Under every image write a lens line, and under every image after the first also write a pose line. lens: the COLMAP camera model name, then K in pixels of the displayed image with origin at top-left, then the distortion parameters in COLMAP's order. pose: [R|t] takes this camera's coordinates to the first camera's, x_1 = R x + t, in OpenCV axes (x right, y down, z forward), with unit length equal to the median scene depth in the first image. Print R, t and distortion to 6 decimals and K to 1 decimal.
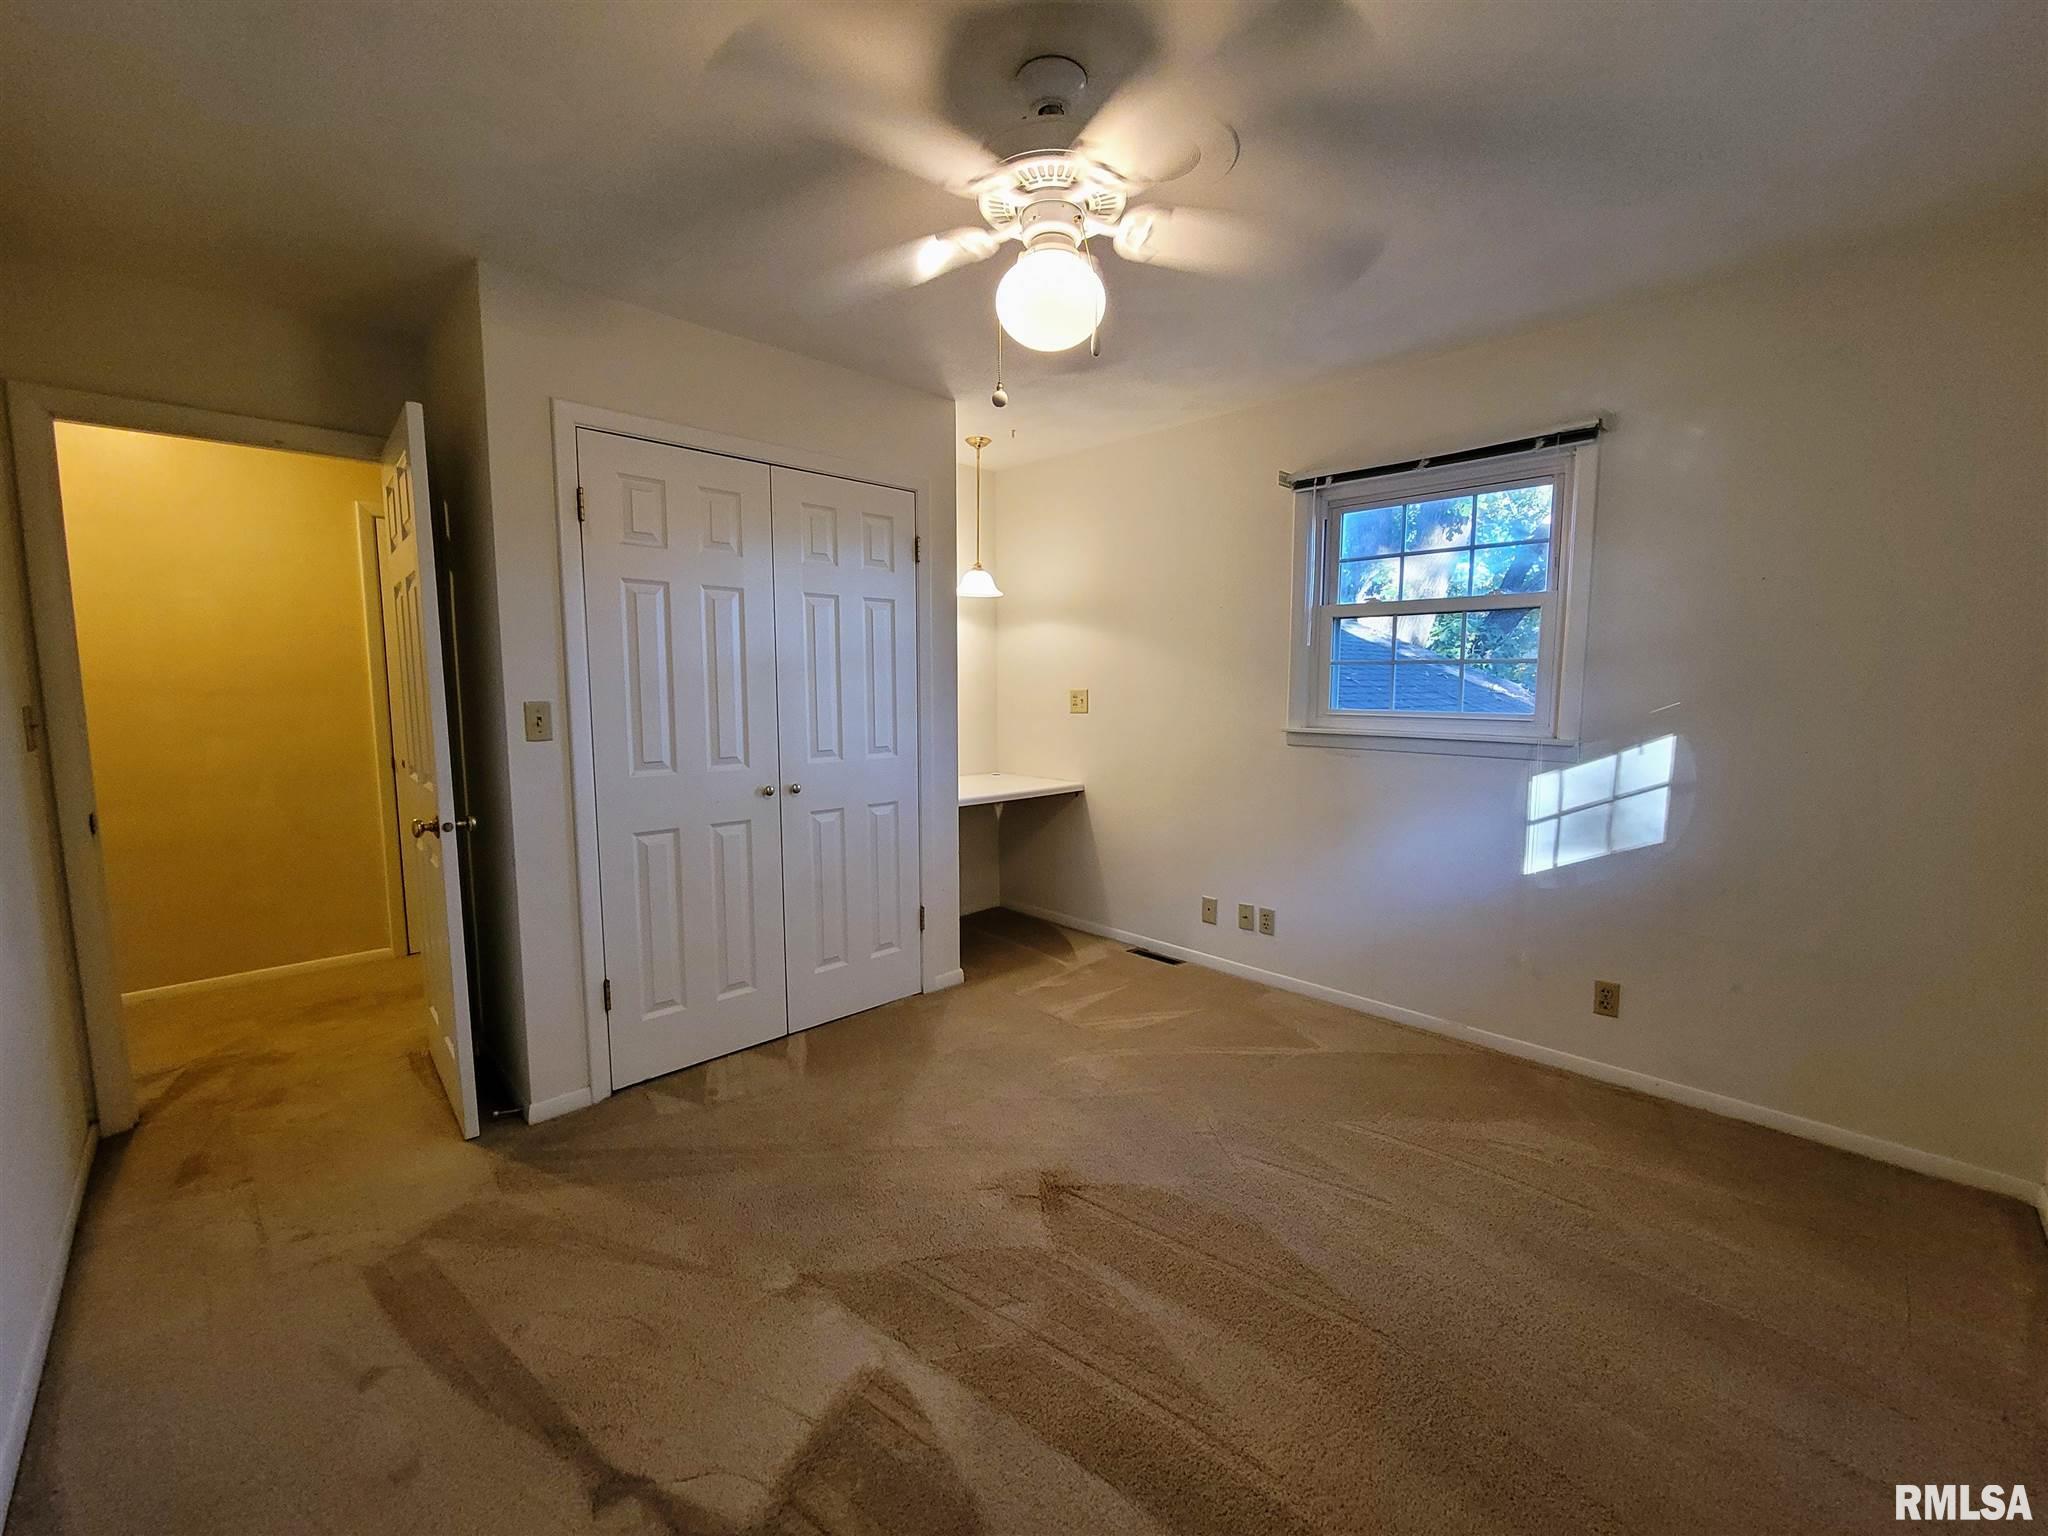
lens RADIAL K [[838.1, 0, 1033.0], [0, 838.1, 762.8], [0, 0, 1]] dist [-0.003839, 0.000561]
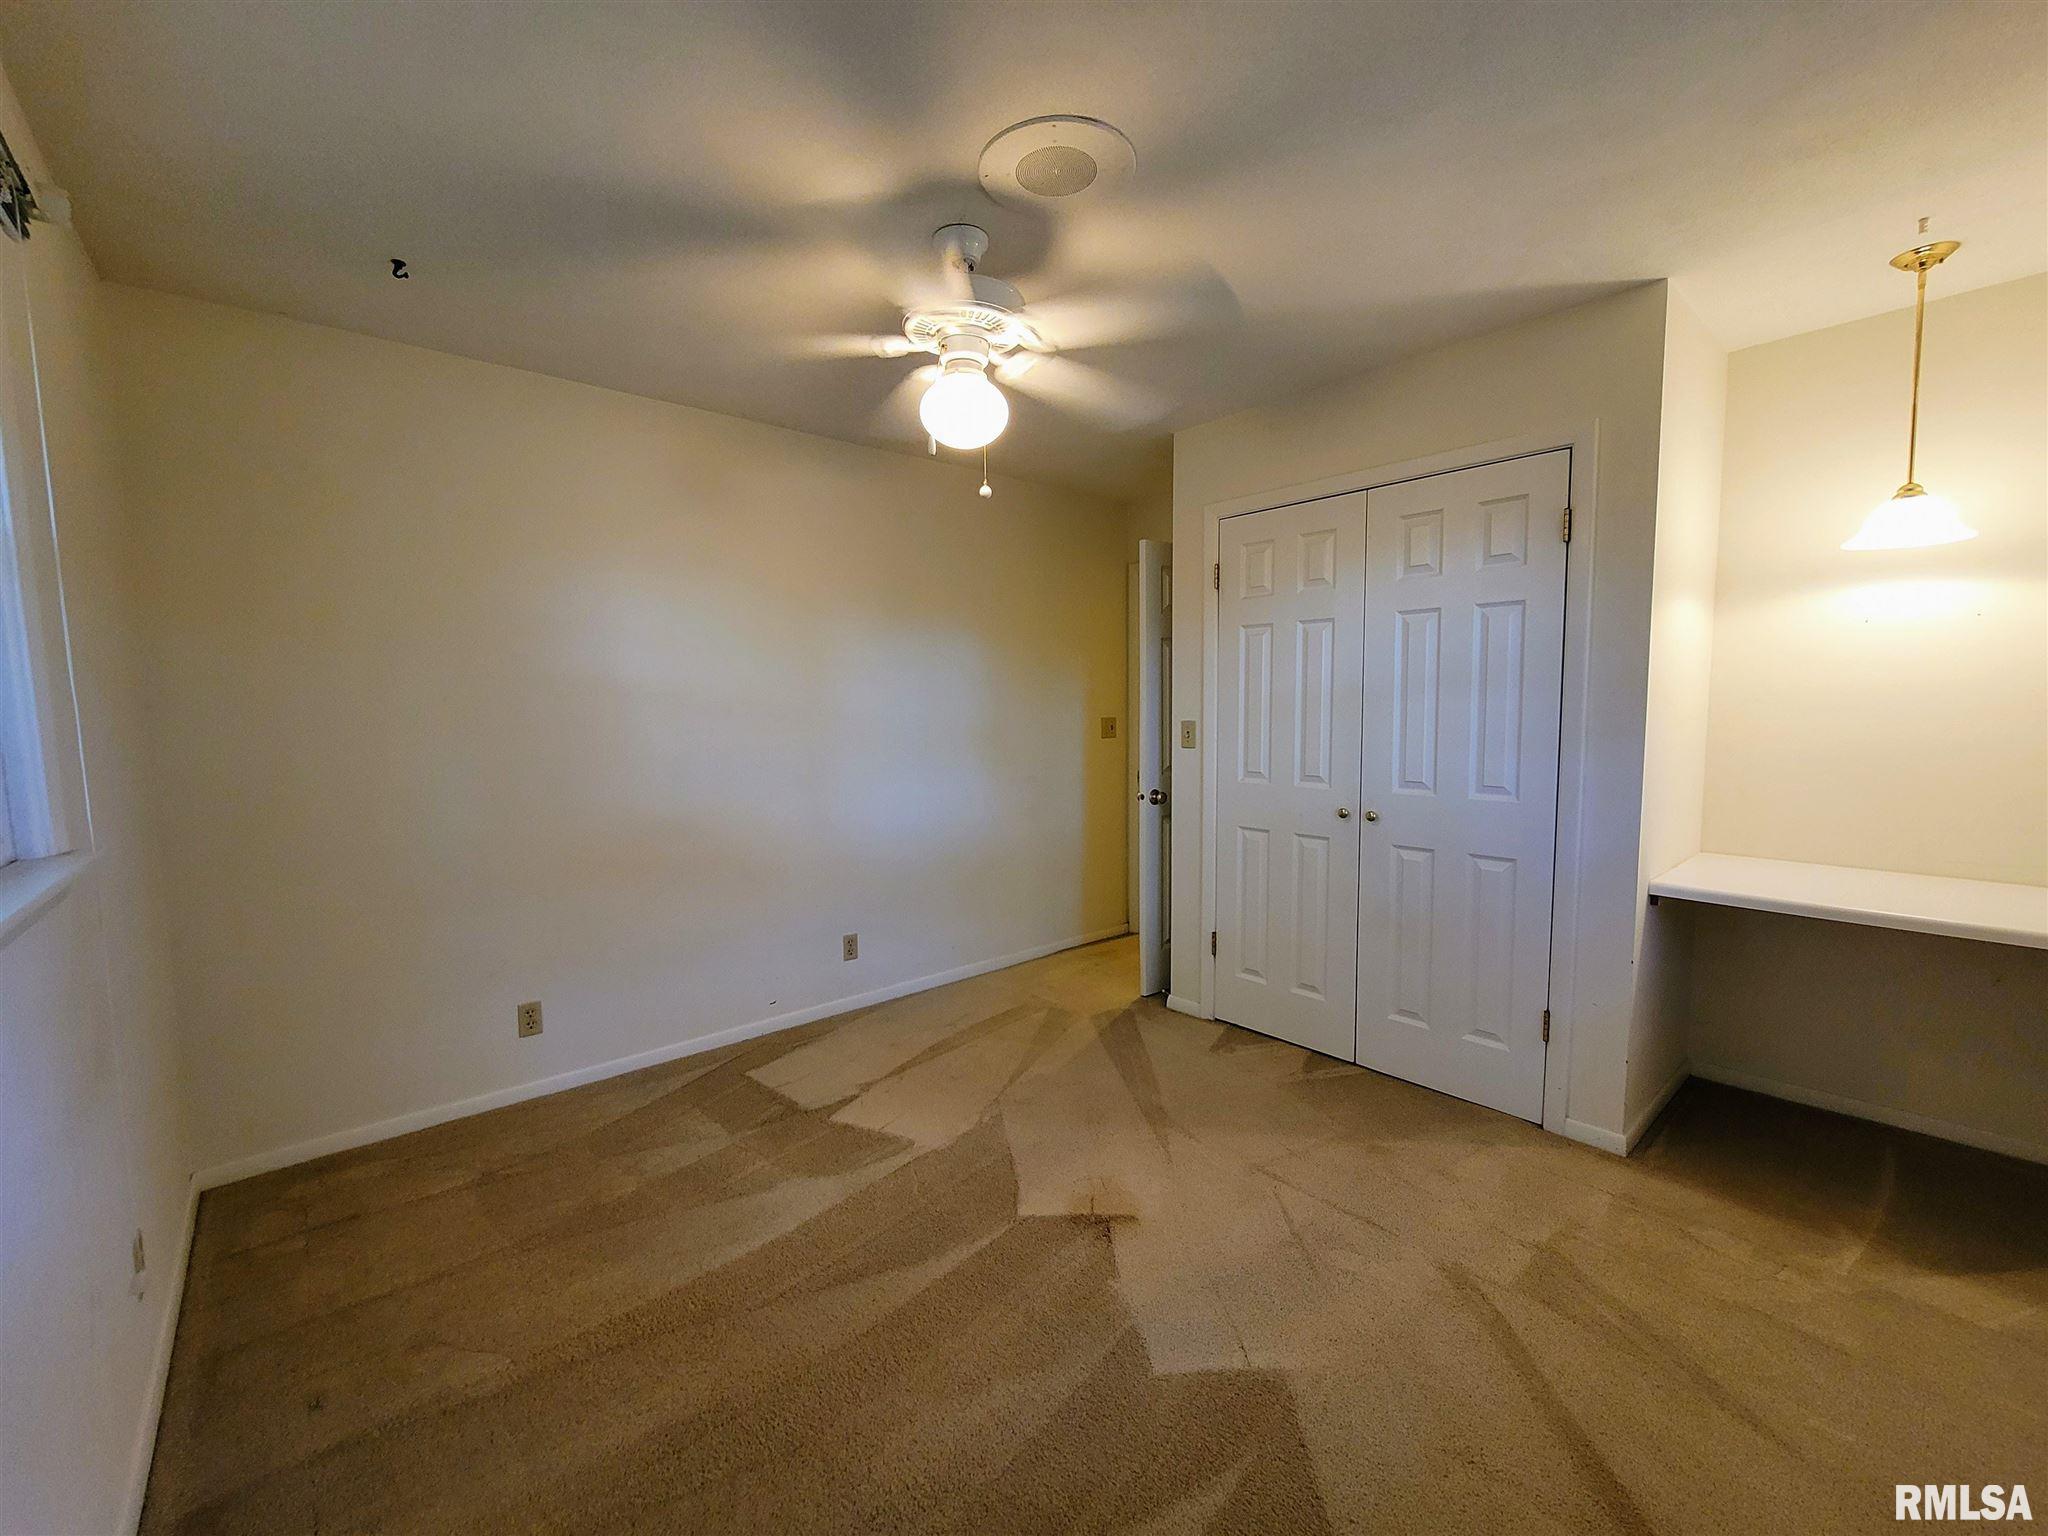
lens RADIAL K [[838.1, 0, 1029.4], [0, 838.1, 774.0], [0, 0, 1]] dist [-0.003839, 0.000561]
pose [[-0.048395, 0.082811, -0.995390, 0.698400], [-0.088123, 0.992317, 0.086839, -0.067052], [0.994933, 0.091919, -0.040726, 0.643136]]
